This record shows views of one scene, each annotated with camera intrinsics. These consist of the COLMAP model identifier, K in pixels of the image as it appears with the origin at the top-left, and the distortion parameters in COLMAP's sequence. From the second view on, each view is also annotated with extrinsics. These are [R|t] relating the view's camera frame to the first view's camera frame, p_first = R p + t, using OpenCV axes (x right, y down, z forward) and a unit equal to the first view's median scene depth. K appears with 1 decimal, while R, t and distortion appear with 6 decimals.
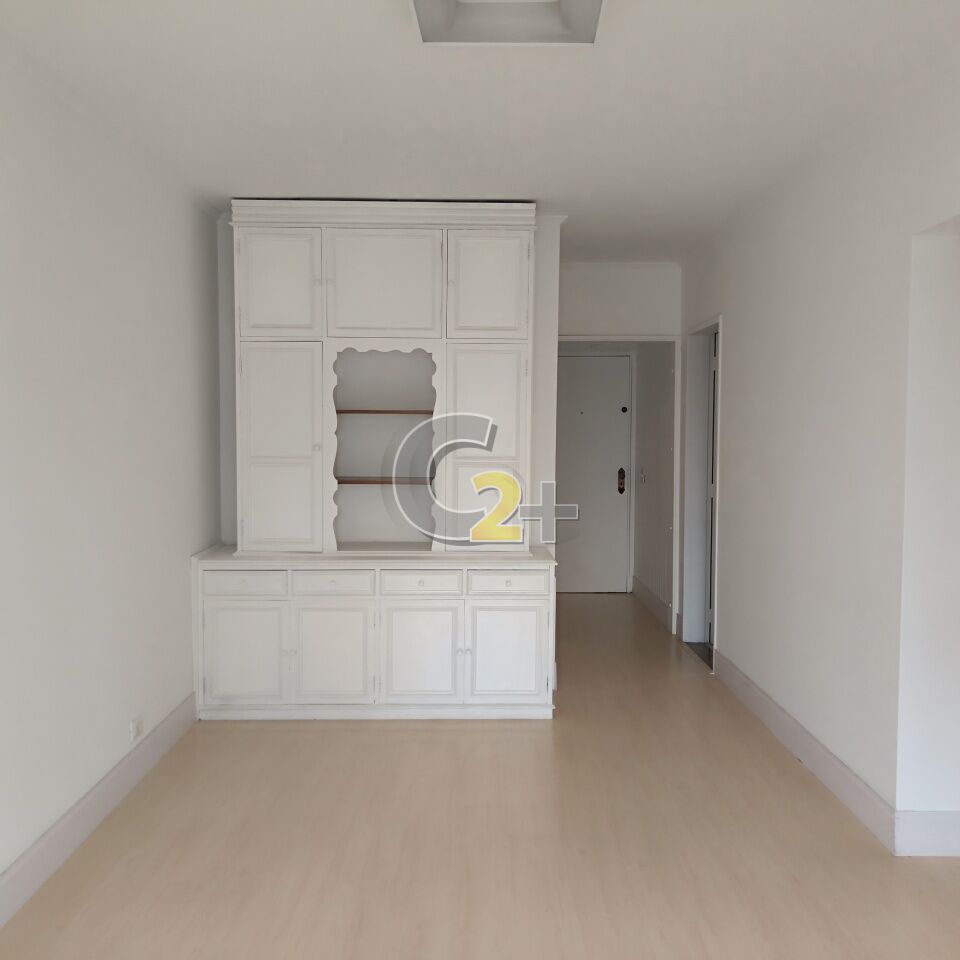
lens RADIAL K [[934.1, 0, 490.4], [0, 934.1, 489.1], [0, 0, 1]] dist [0.023258, 0.000000]
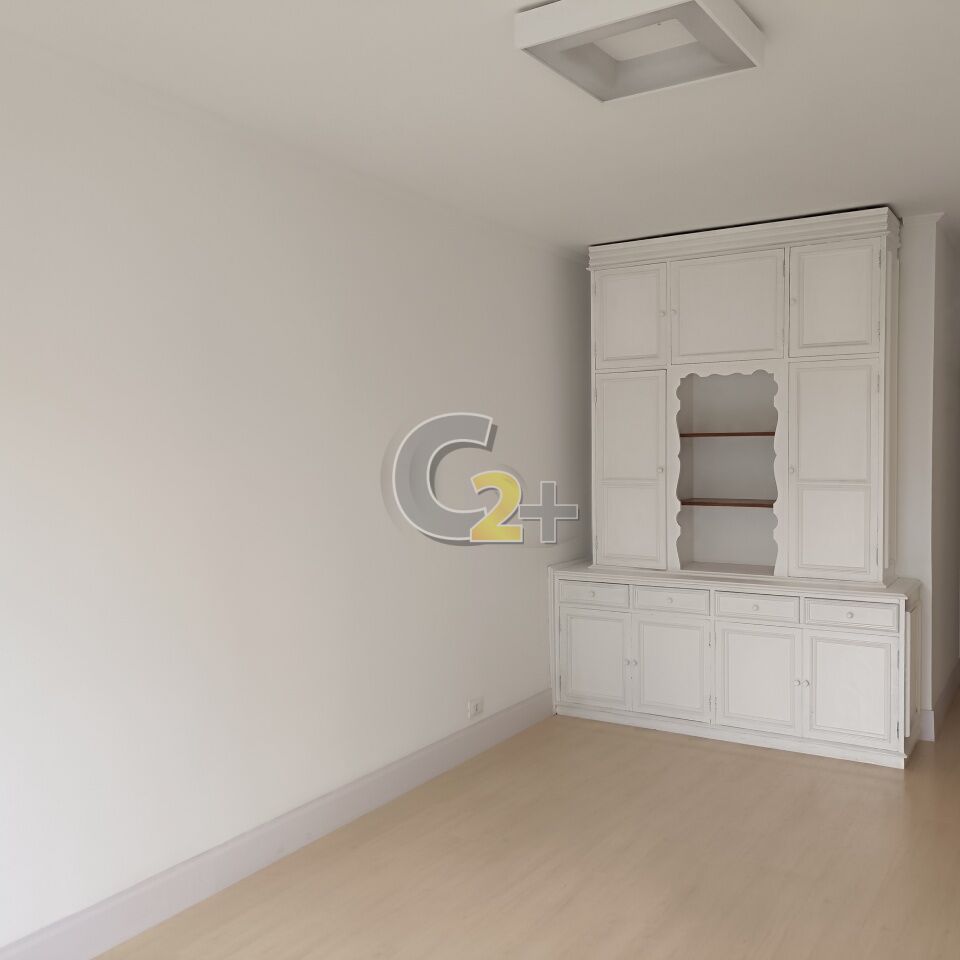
lens RADIAL K [[934.1, 0, 473.7], [0, 934.1, 485.8], [0, 0, 1]] dist [0.023258, 0.000000]
pose [[0.840062, 0.007388, -0.542440, 0.208729], [-0.022675, 0.999512, -0.021503, 0.000653], [0.542016, 0.030364, 0.839819, 0.003382]]
